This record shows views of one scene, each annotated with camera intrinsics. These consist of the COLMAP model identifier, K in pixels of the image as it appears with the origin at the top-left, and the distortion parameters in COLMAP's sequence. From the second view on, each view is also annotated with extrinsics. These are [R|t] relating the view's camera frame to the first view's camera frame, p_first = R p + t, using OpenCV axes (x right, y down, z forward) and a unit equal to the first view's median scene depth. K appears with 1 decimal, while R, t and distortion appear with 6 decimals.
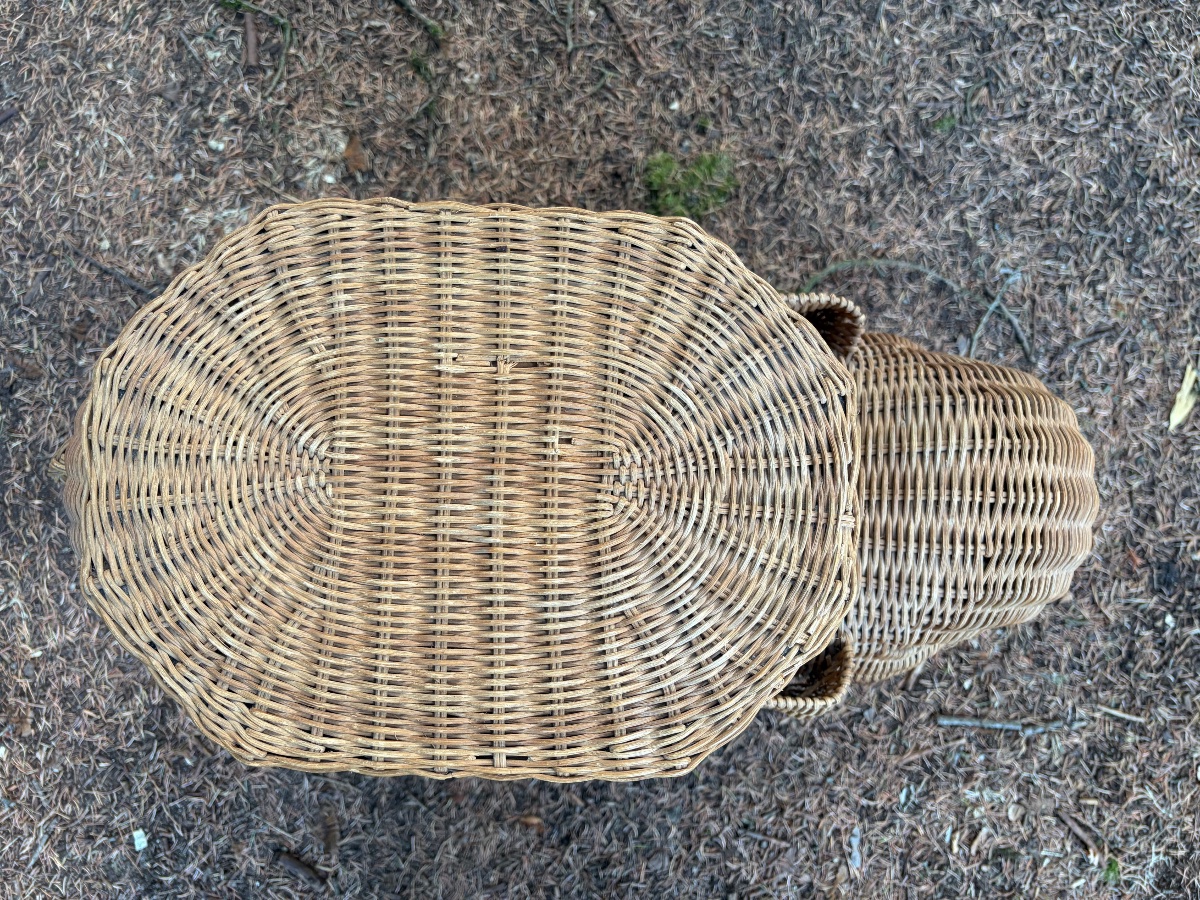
lens RADIAL K [[891.9, 0, 600.0], [0, 891.9, 450.0], [0, 0, 1]] dist [0.049278, -0.064320]
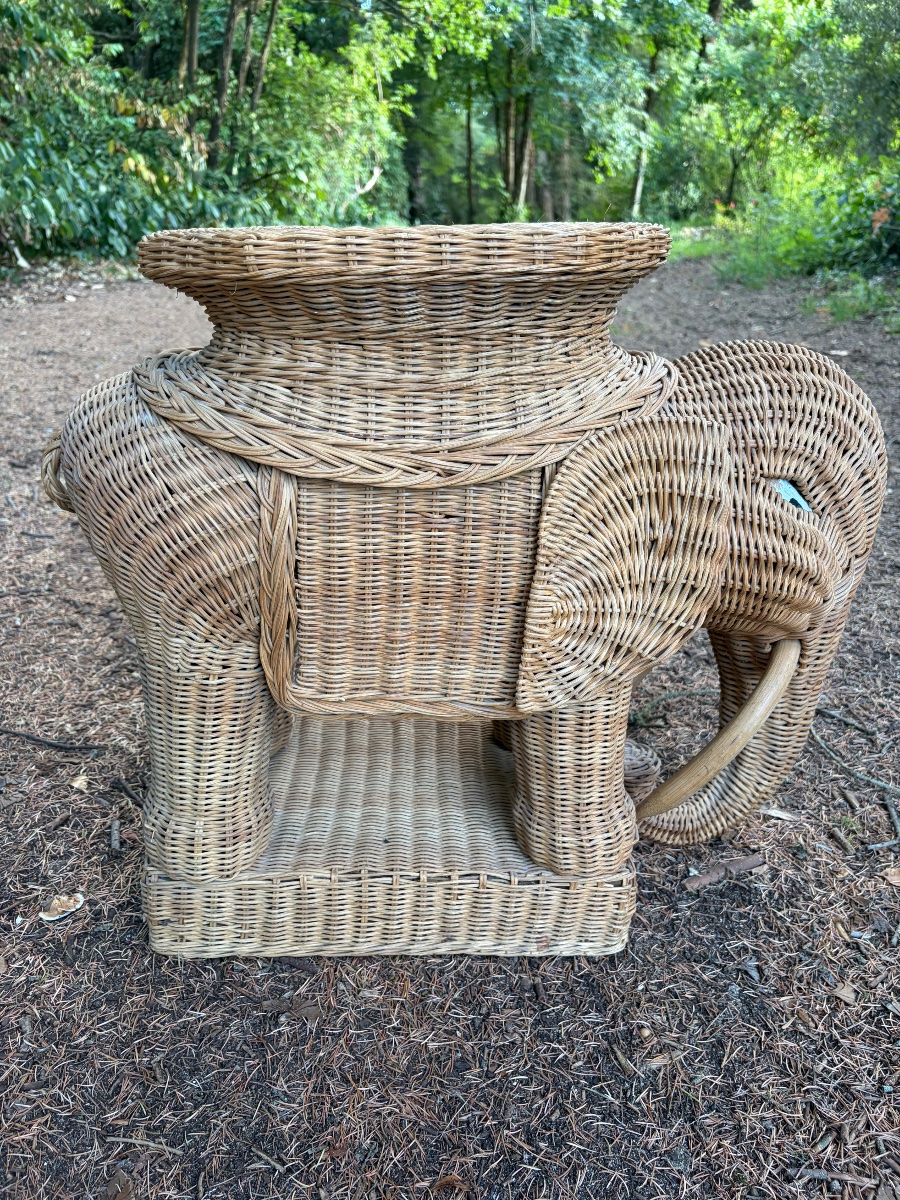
lens RADIAL K [[891.9, 0, 458.0], [0, 891.9, 604.2], [0, 0, 1]] dist [0.049278, -0.064320]
pose [[0.994126, -0.068961, 0.083408, -0.098950], [0.106218, 0.473985, -0.874103, 0.771949], [0.020745, 0.877829, 0.478525, 0.365309]]
